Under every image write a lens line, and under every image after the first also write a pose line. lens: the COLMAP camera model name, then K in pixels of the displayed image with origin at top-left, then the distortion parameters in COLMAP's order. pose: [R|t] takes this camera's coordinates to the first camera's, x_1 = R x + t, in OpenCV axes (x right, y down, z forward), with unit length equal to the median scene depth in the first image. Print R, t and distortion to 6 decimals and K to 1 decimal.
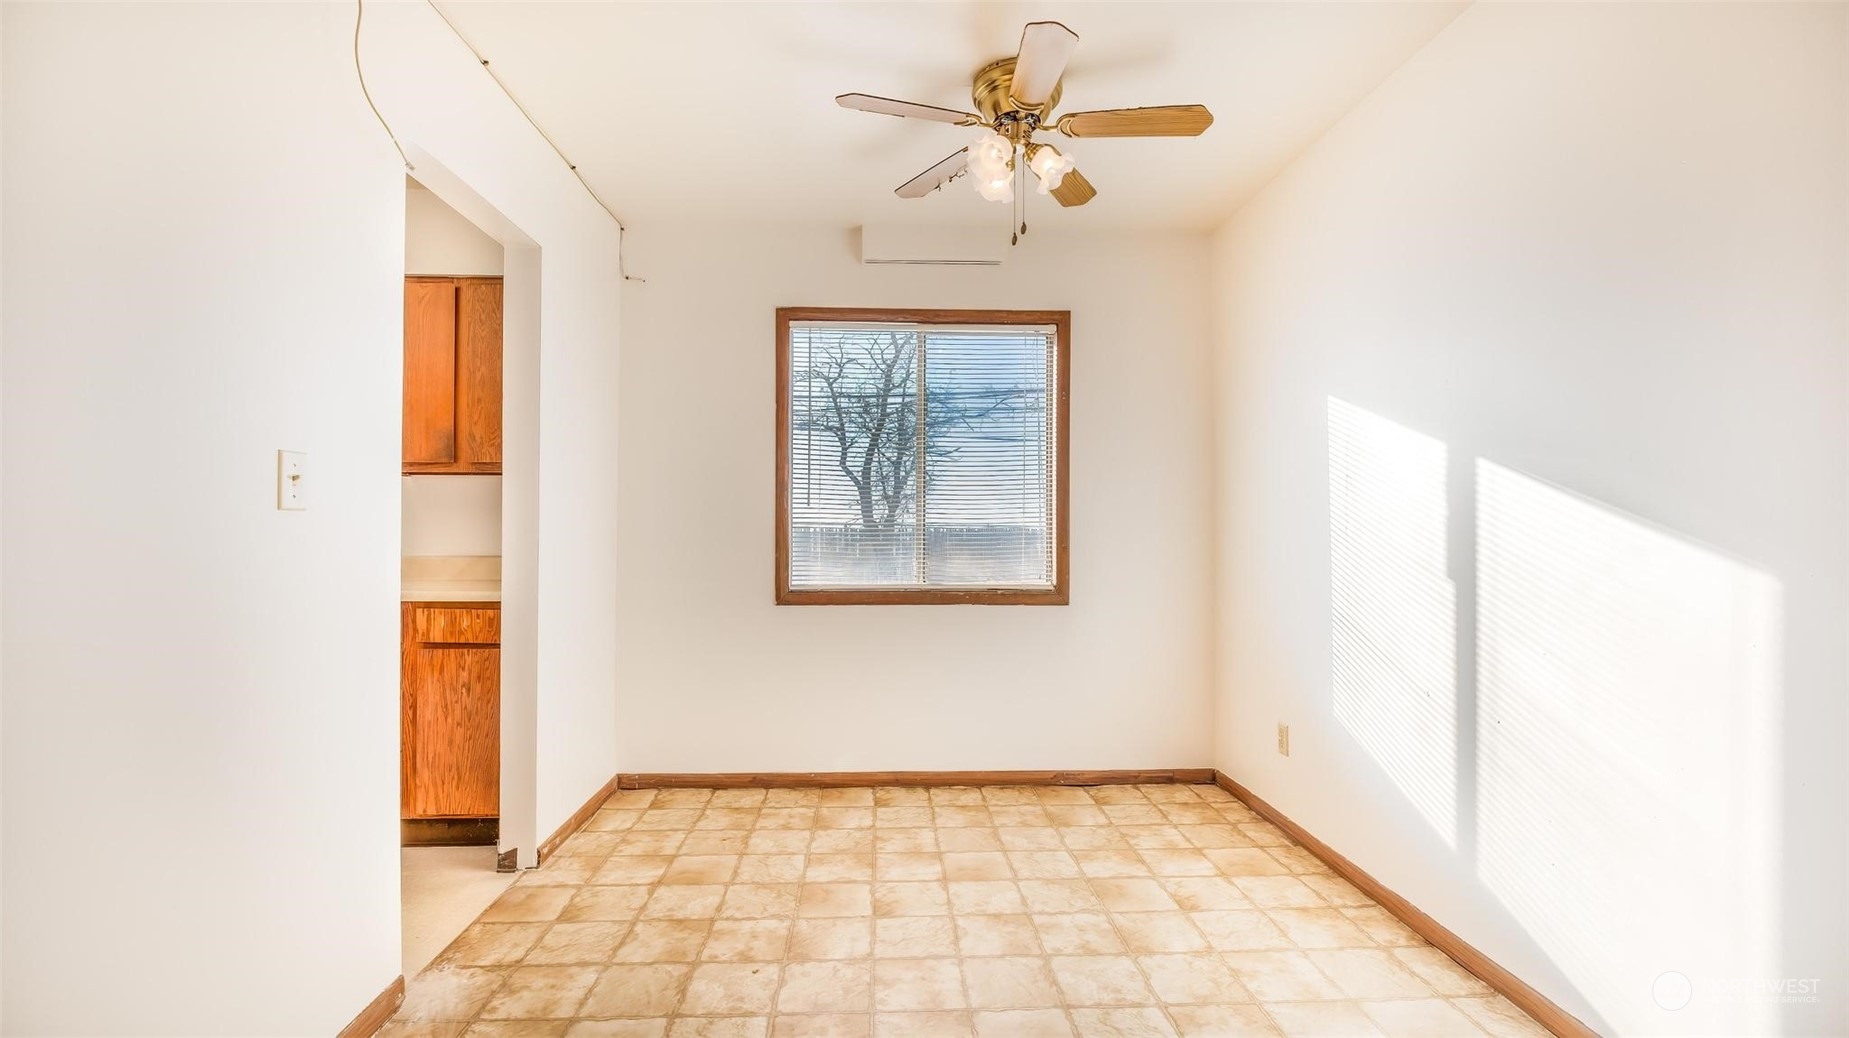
lens RADIAL K [[791.1, 0, 922.1], [0, 791.1, 521.5], [0, 0, 1]] dist [-0.000845, -0.000437]
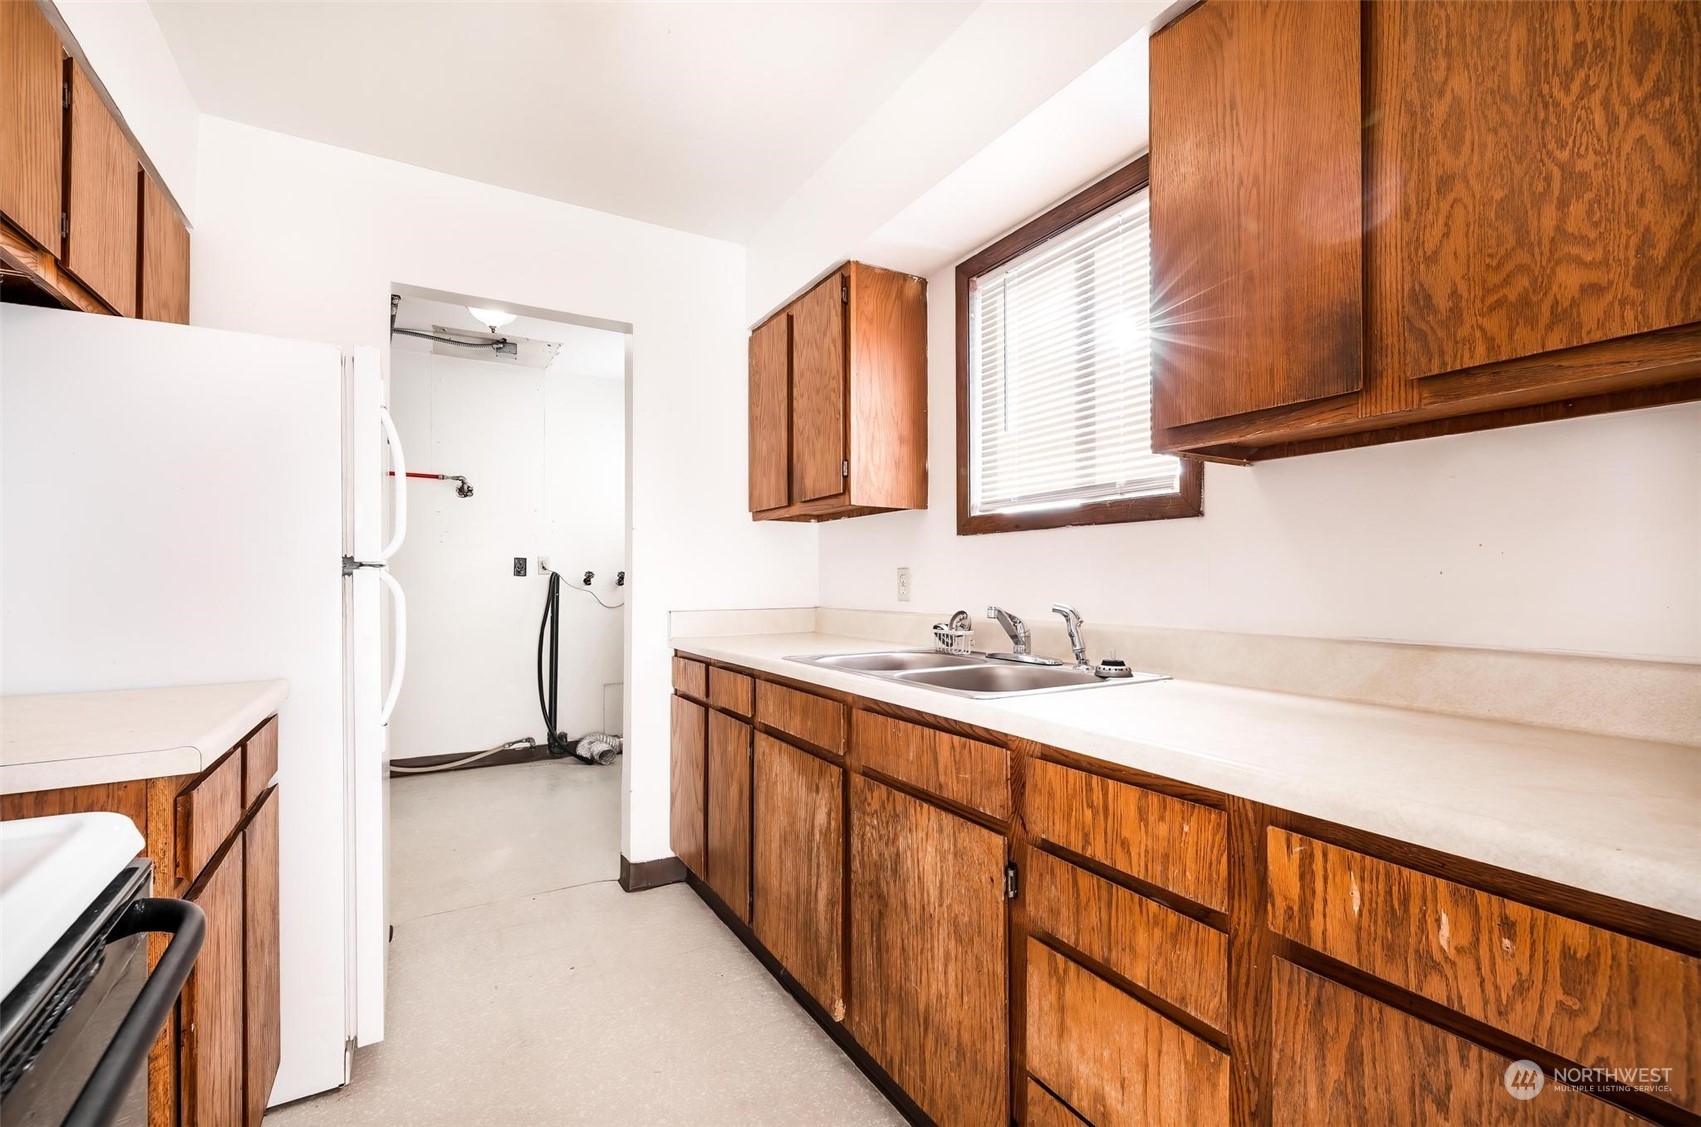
lens RADIAL K [[722.2, 0, 856.7], [0, 722.2, 572.3], [0, 0, 1]] dist [-0.002287, 0.000978]
pose [[0.470122, -0.005382, -0.882585, -0.447867], [0.011608, 0.999933, 0.000085, 0.005776], [0.882525, -0.010285, 0.470153, 0.699429]]
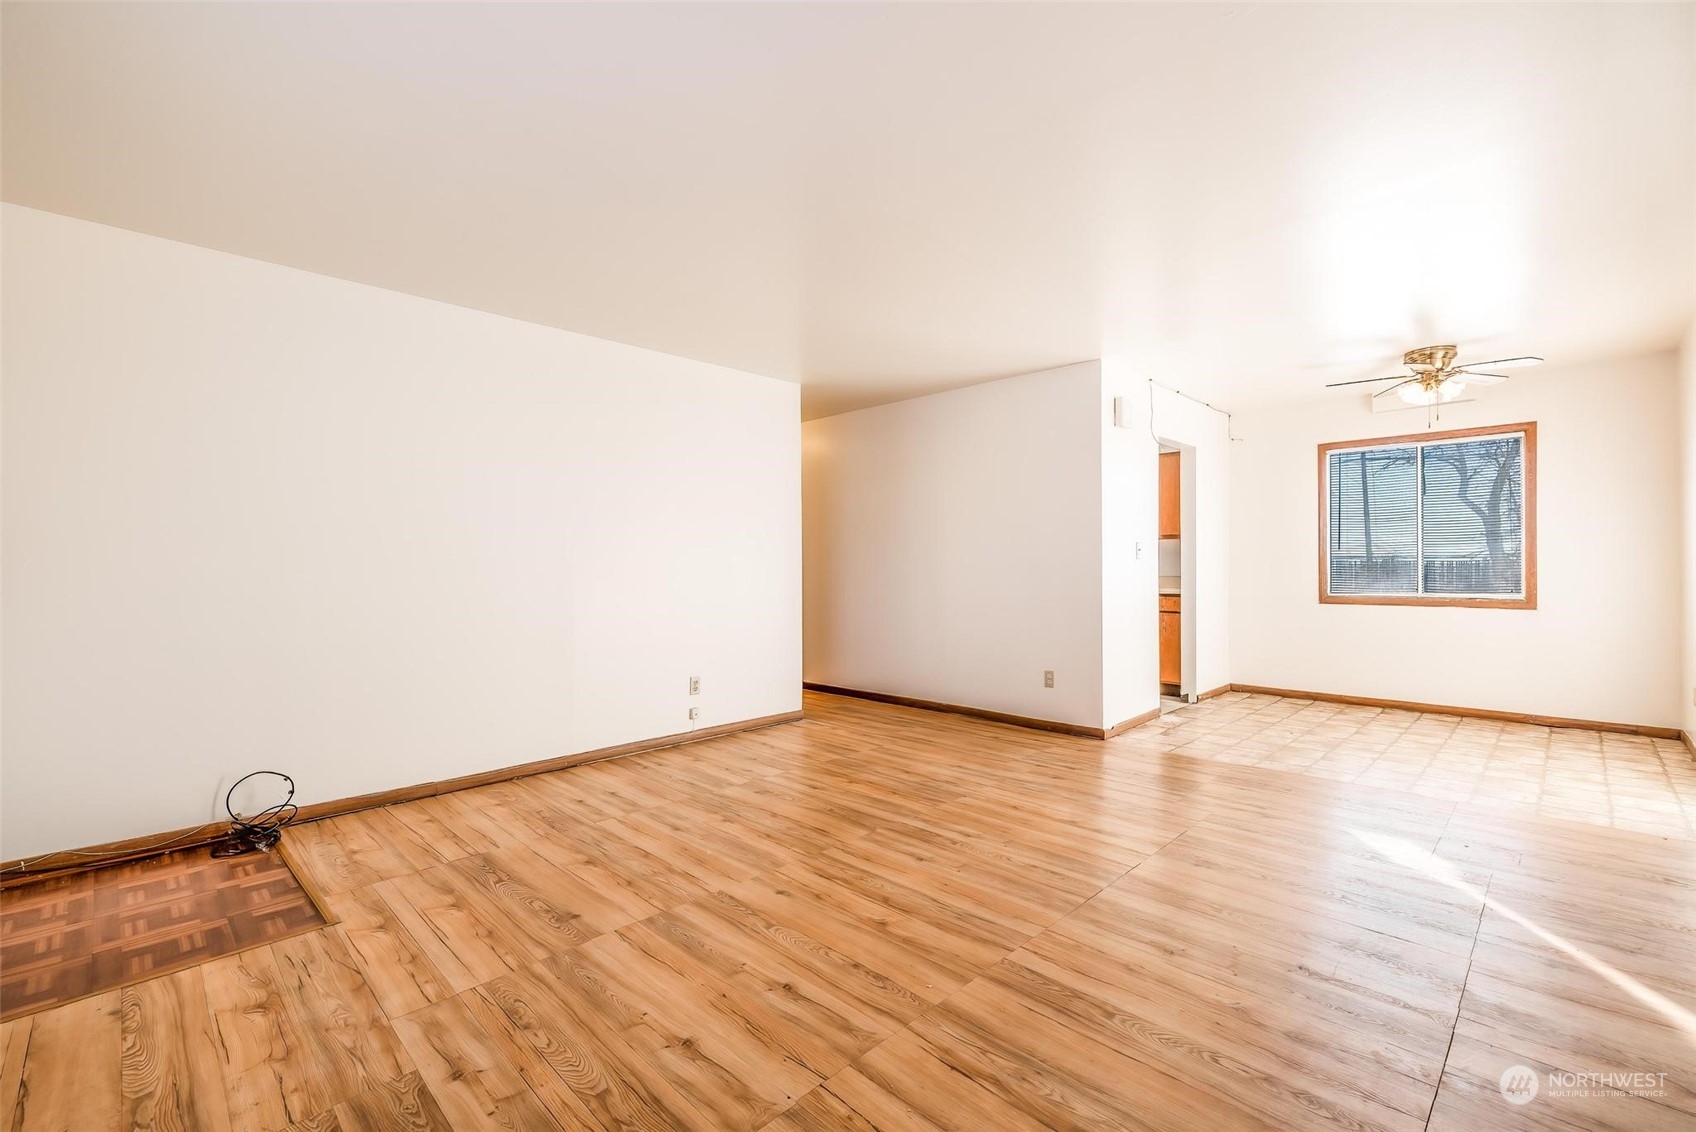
lens RADIAL K [[720.1, 0, 843.9], [0, 720.1, 571.4], [0, 0, 1]] dist [-0.002287, 0.000978]
pose [[0.664816, -0.002448, -0.747003, 0.430358], [0.015383, 0.999827, 0.010414, -0.008224], [0.746849, -0.018414, 0.664739, -1.232903]]
